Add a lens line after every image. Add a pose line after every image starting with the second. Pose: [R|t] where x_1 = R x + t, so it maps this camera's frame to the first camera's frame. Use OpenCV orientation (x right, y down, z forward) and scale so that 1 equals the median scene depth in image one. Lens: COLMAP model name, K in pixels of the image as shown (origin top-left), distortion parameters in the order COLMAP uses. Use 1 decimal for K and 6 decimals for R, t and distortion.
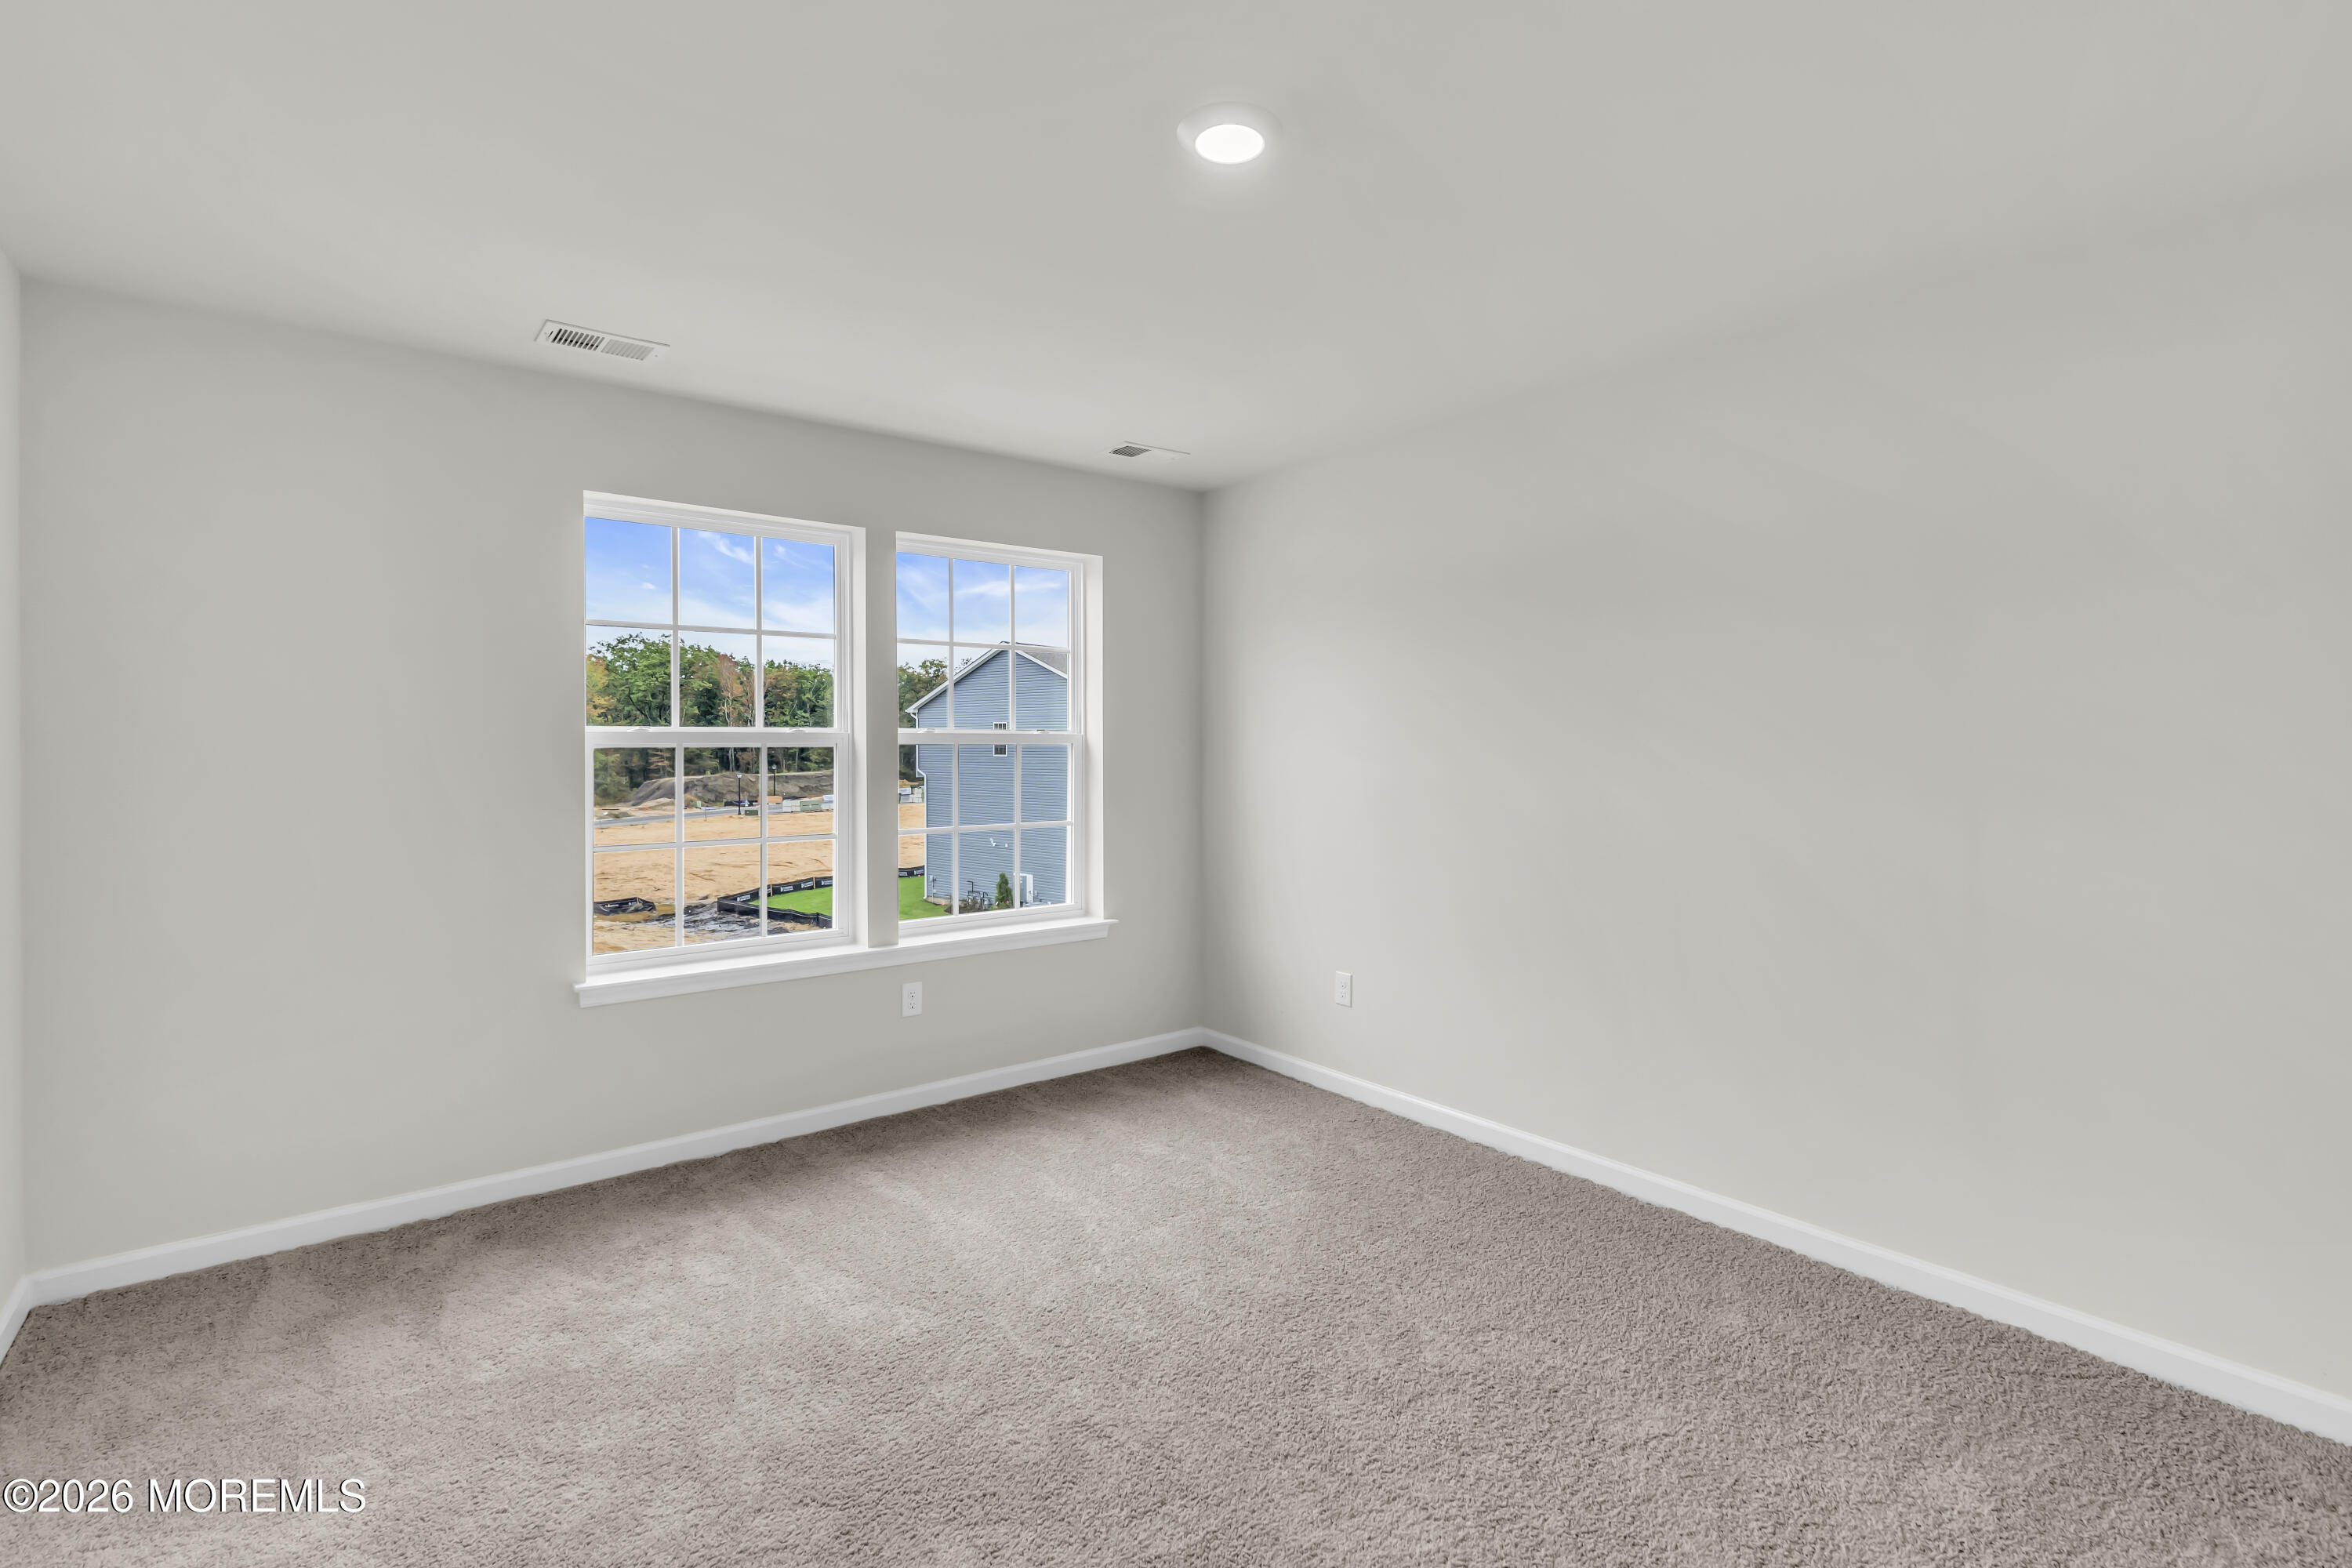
lens RADIAL K [[1138.0, 0, 1131.1], [0, 1138.0, 756.0], [0, 0, 1]] dist [0.001136, 0.000882]
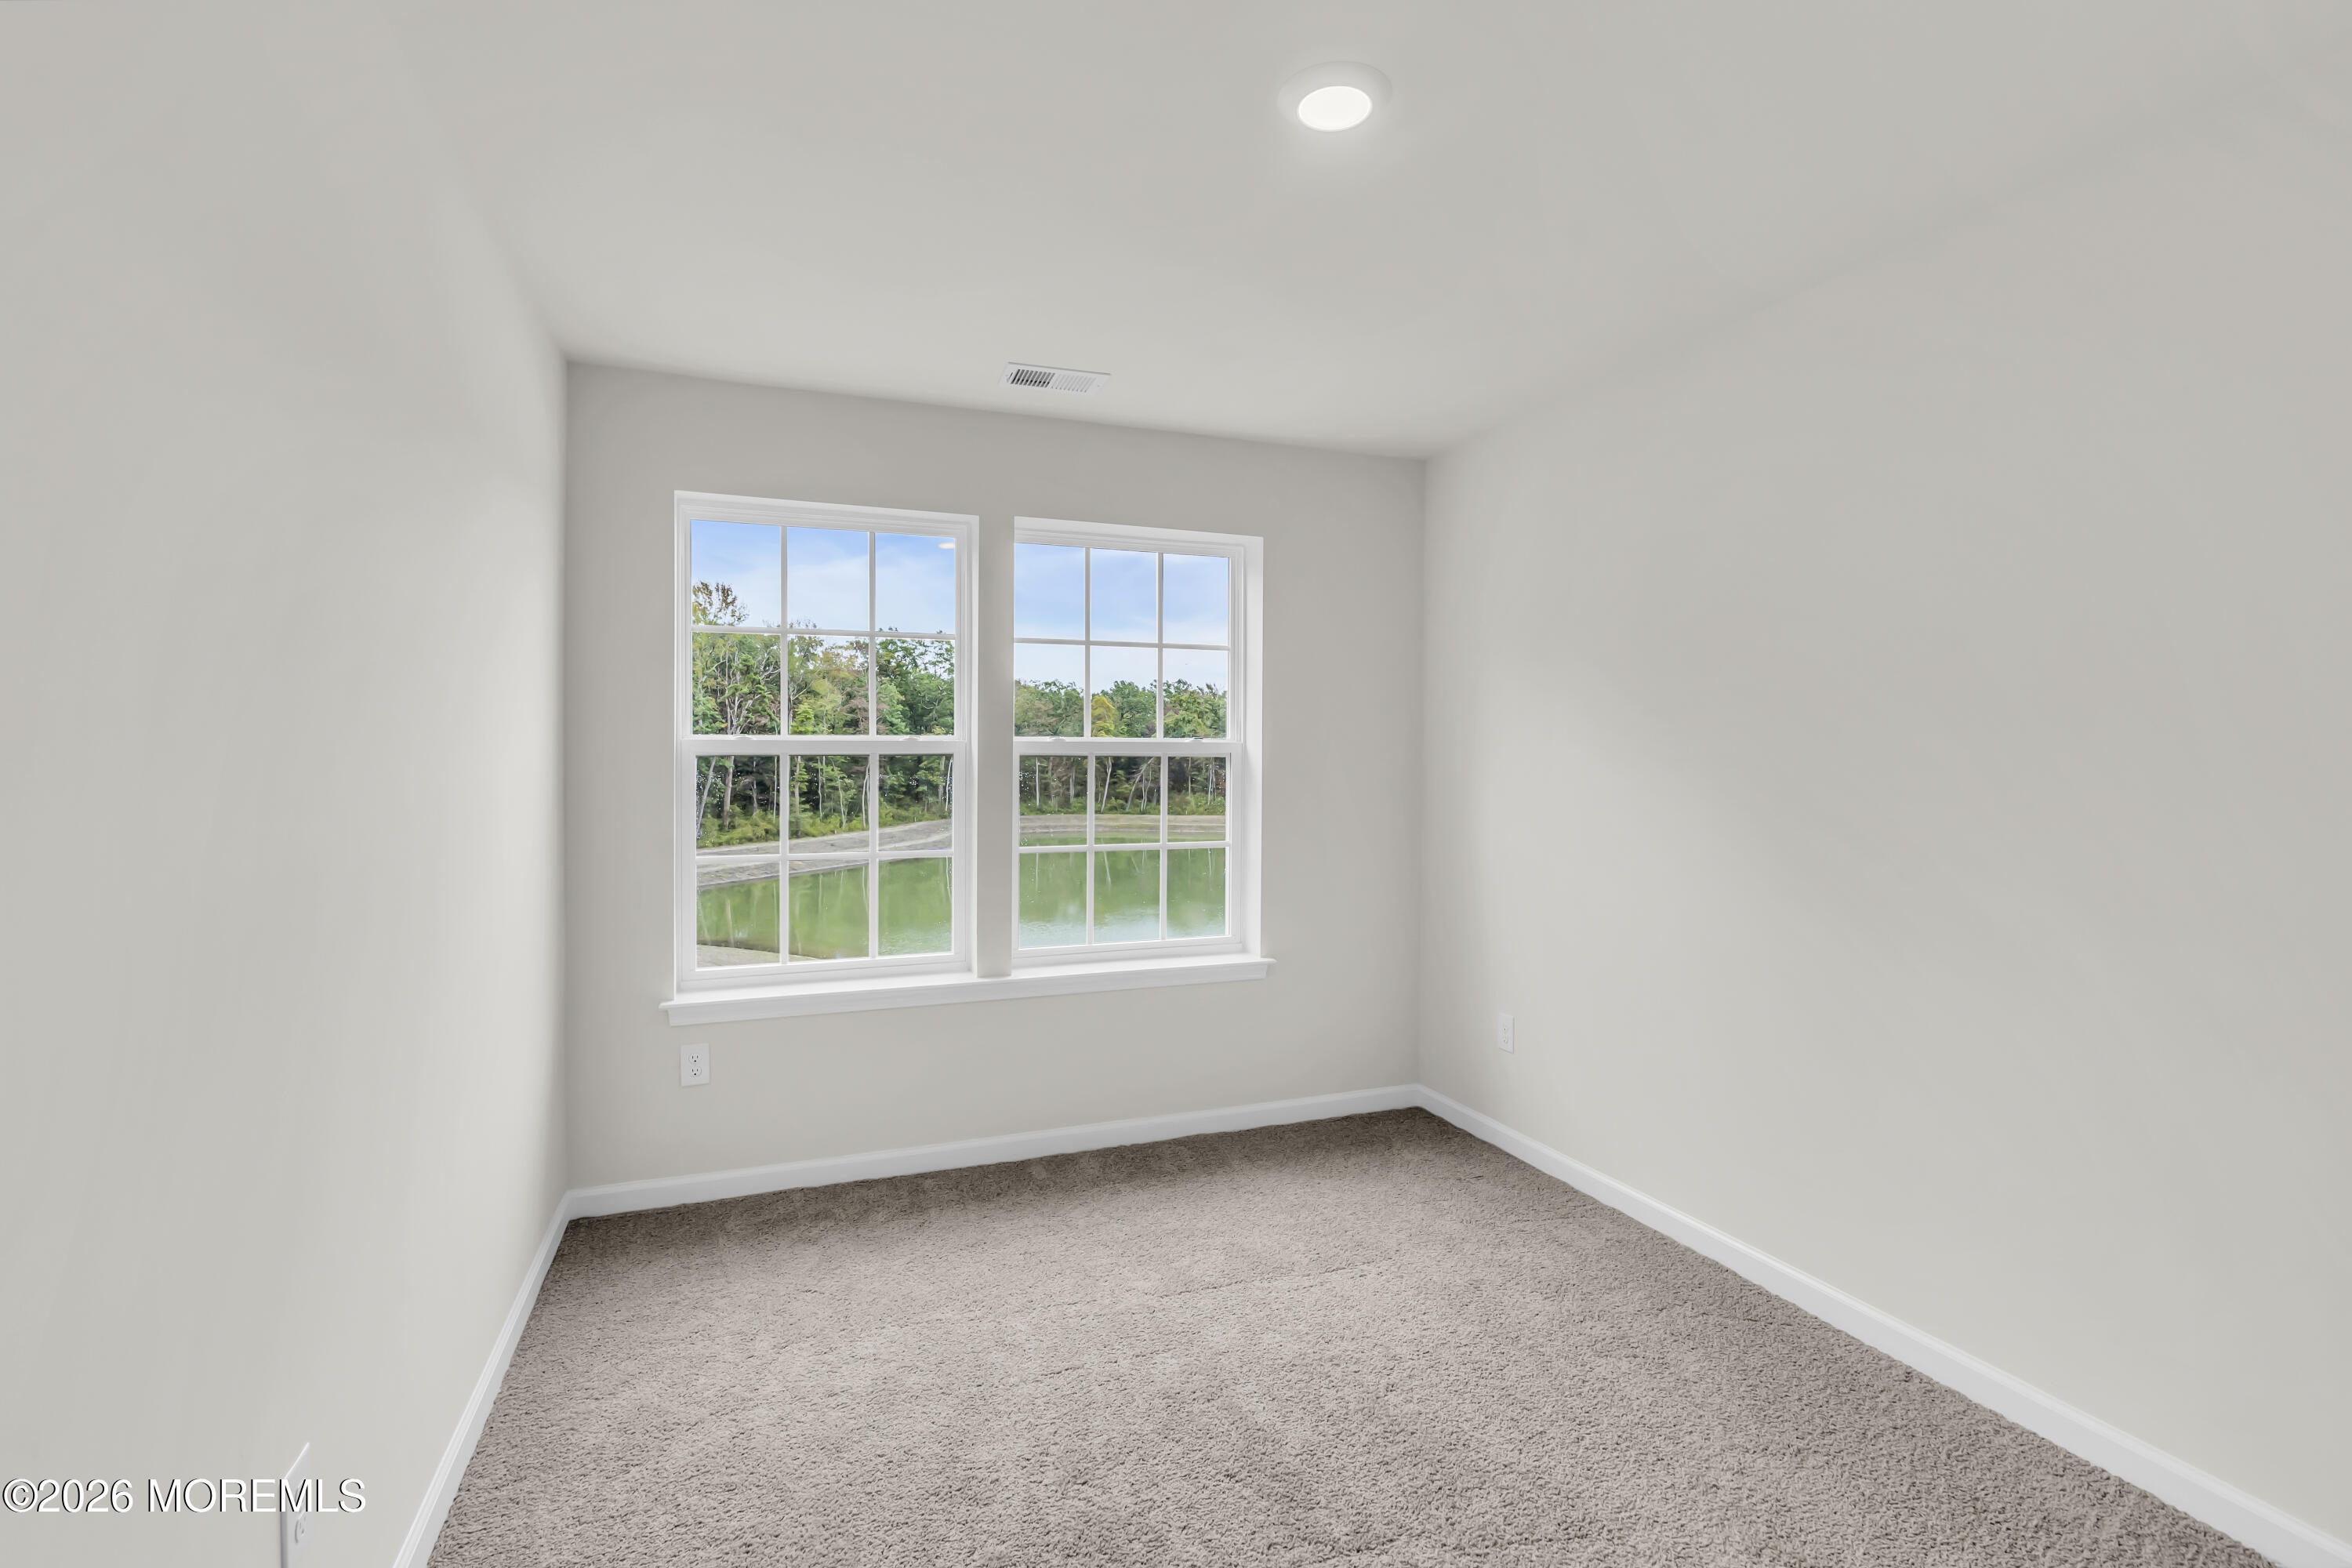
lens RADIAL K [[1138.0, 0, 1269.4], [0, 1138.0, 777.9], [0, 0, 1]] dist [0.001136, 0.000882]
pose [[0.964120, 0.011209, -0.265229, 0.231320], [-0.008777, 0.999908, 0.010354, -0.002828], [0.265320, -0.007655, 0.964130, 0.179210]]
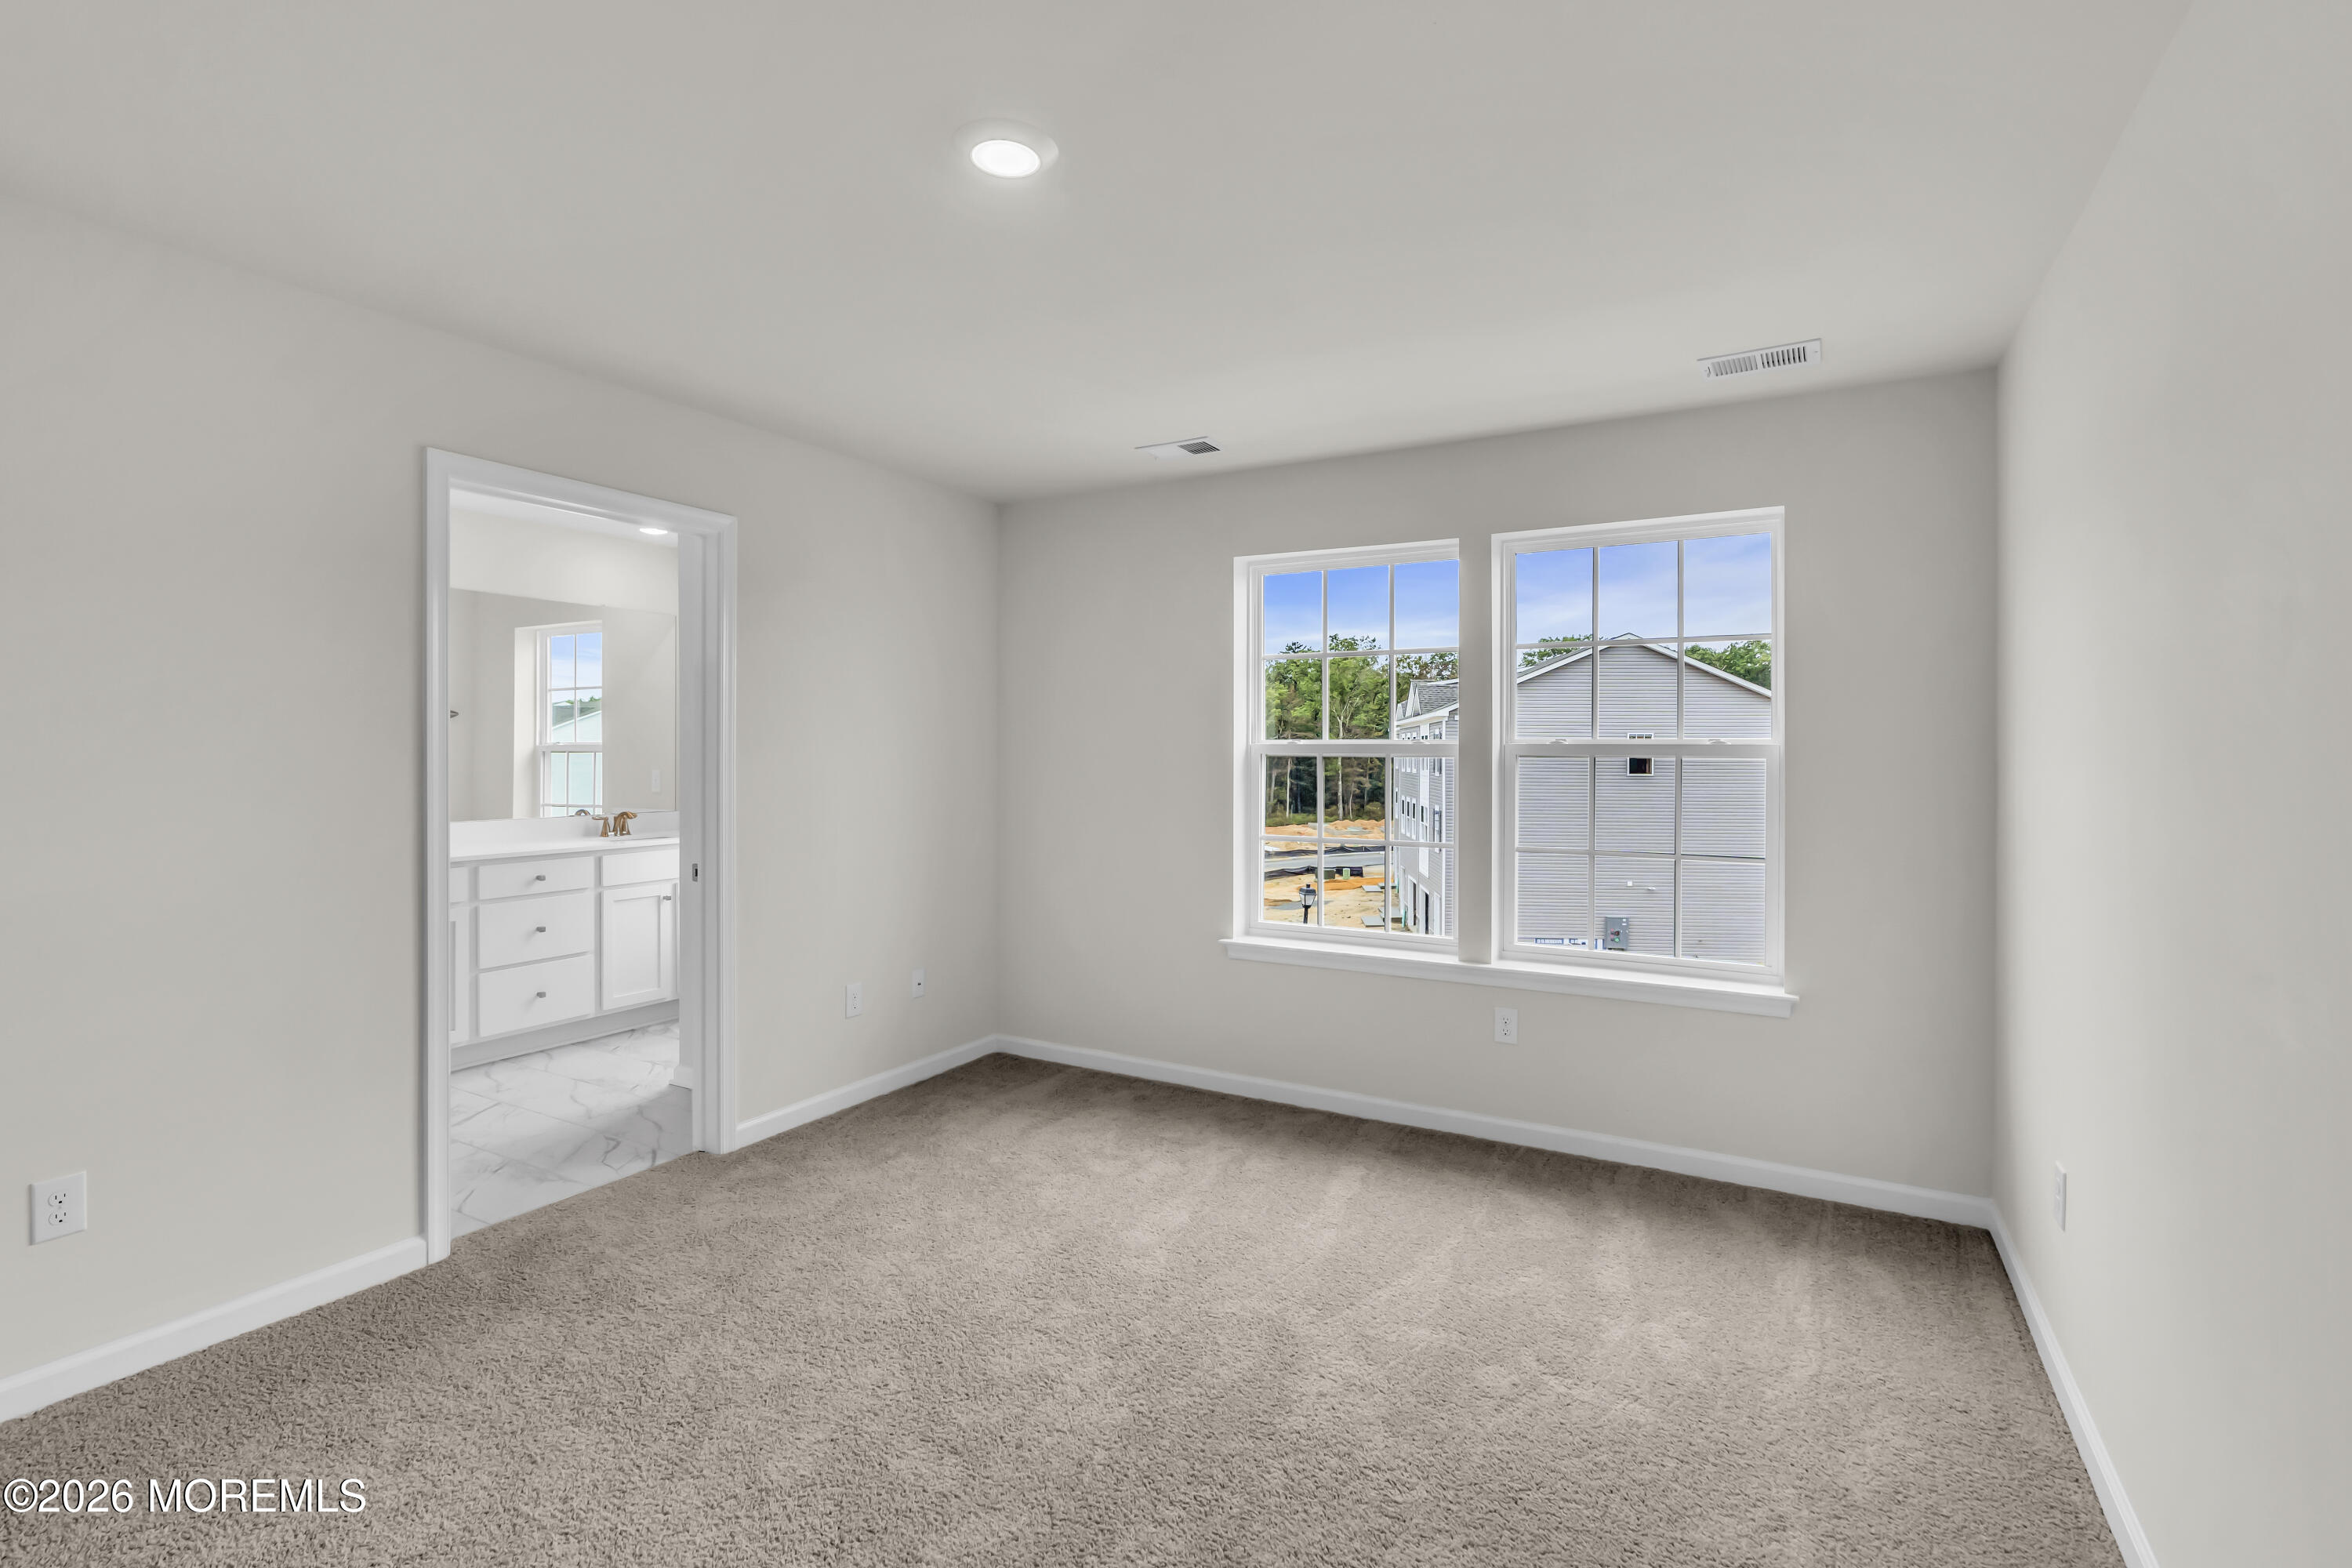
lens RADIAL K [[1072.6, 0, 1168.8], [0, 1072.6, 766.9], [0, 0, 1]] dist [0.002674, 0.000363]
pose [[0.382279, 0.015517, -0.923917, 0.529643], [-0.015621, 0.999825, 0.010329, -0.006095], [0.923915, 0.010484, 0.382455, 0.403300]]
